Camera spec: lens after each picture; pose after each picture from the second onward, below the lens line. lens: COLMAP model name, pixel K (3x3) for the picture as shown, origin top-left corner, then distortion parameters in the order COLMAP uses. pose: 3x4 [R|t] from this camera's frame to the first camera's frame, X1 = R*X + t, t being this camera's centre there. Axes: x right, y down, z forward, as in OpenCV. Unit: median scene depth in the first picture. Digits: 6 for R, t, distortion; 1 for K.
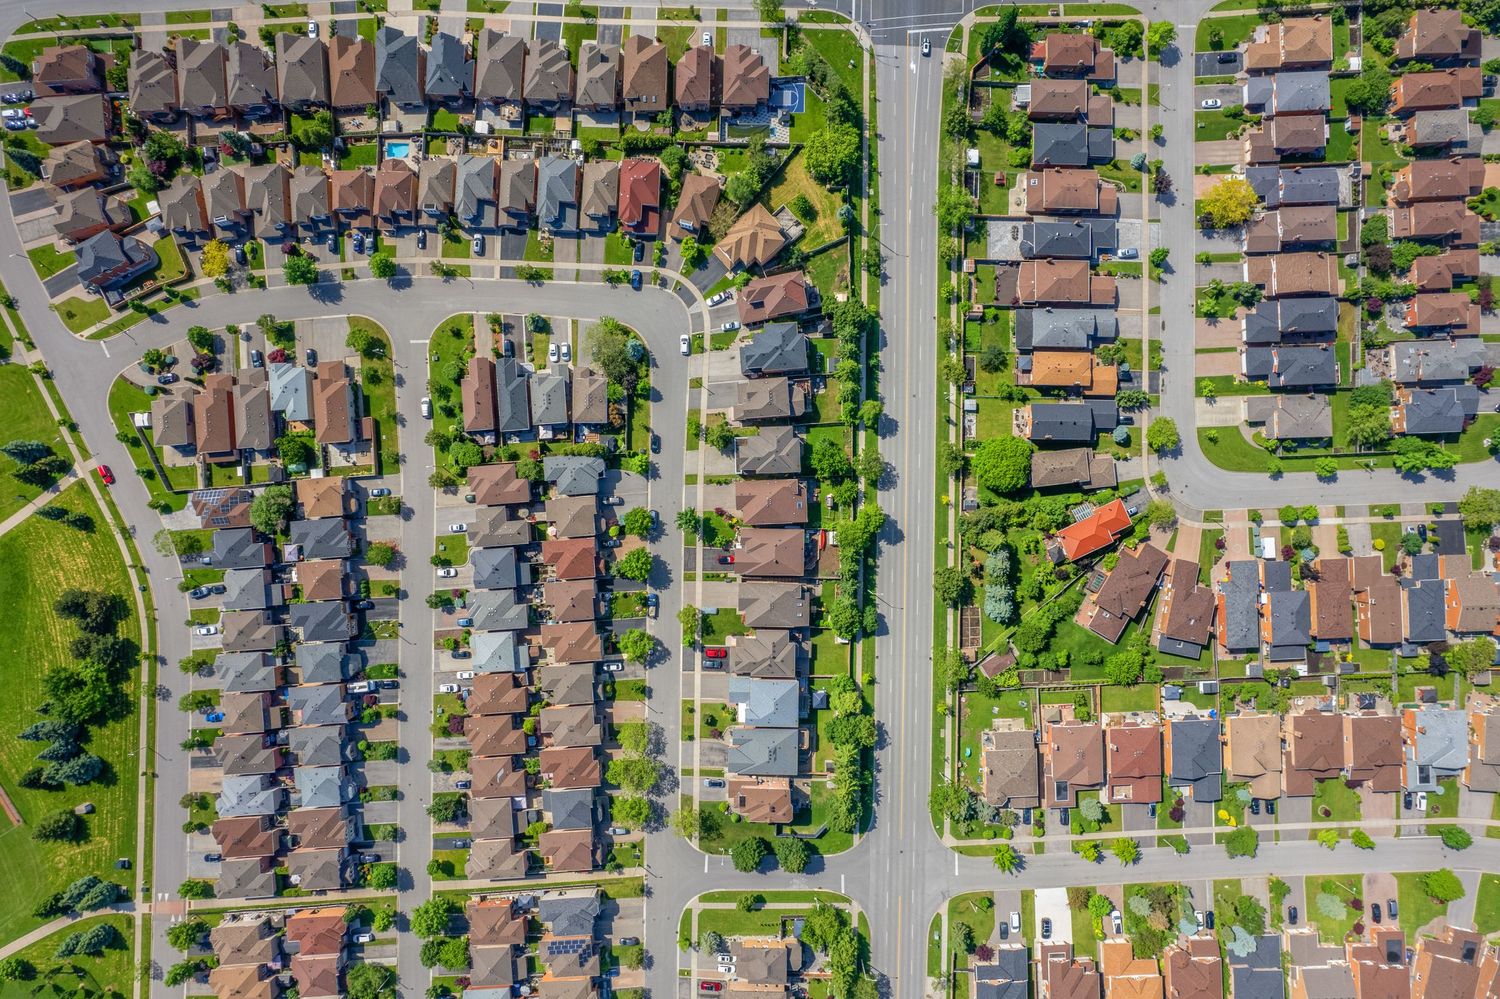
lens RADIAL K [[955.4, 0, 754.0], [0, 955.4, 498.4], [0, 0, 1]] dist [-0.055538, 0.043035]
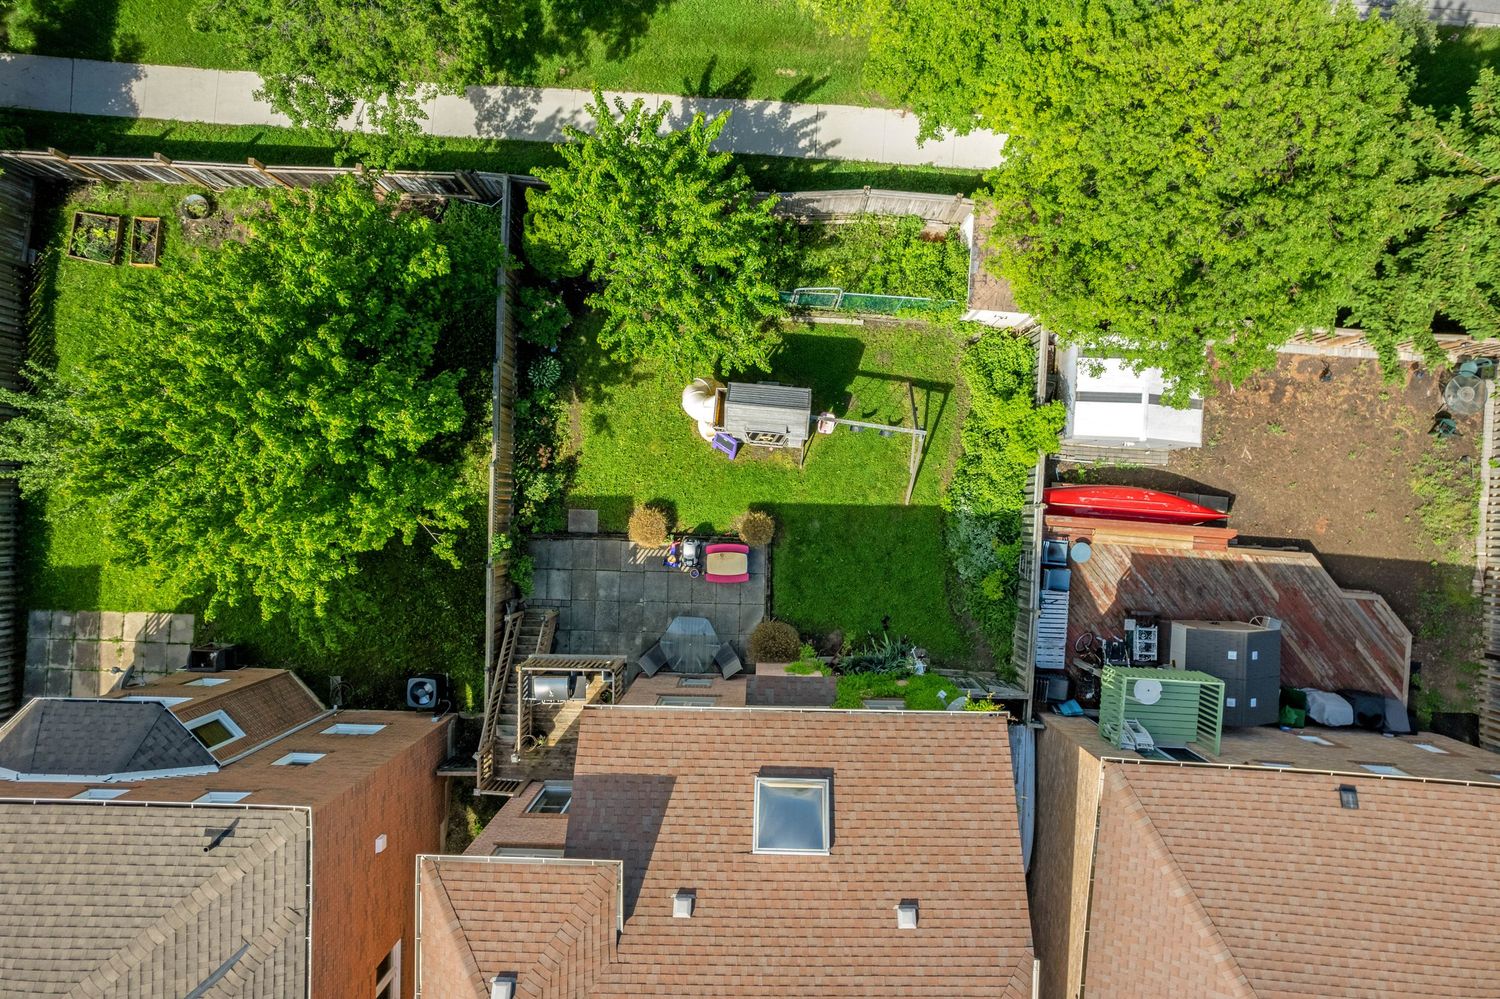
lens RADIAL K [[955.4, 0, 757.7], [0, 955.4, 566.5], [0, 0, 1]] dist [-0.055538, 0.043035]
pose [[0.056105, -0.998410, -0.005471, 0.064179], [0.998398, 0.056063, 0.007621, 0.002983], [-0.007302, -0.005890, 0.999956, 0.903076]]
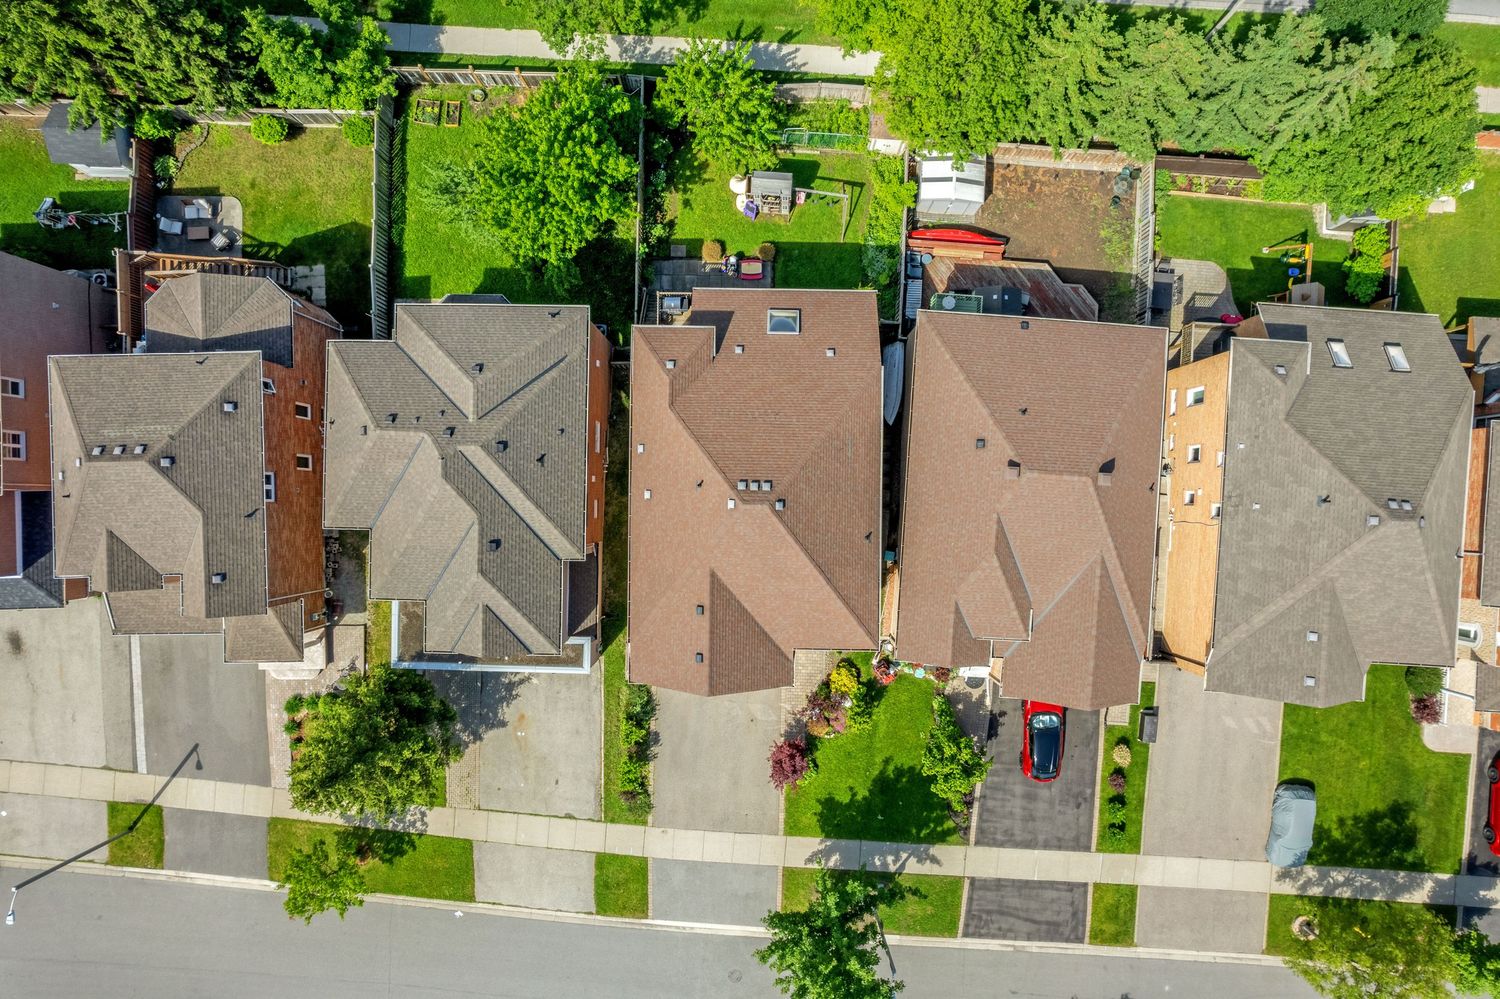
lens RADIAL K [[891.5, 0, 759.7], [0, 891.5, 512.4], [0, 0, 1]] dist [-0.047746, 0.031158]
pose [[0.050695, -0.998649, 0.011440, 0.010301], [0.998672, 0.050795, 0.008635, 0.003213], [-0.009204, 0.010987, 0.999897, 0.816869]]
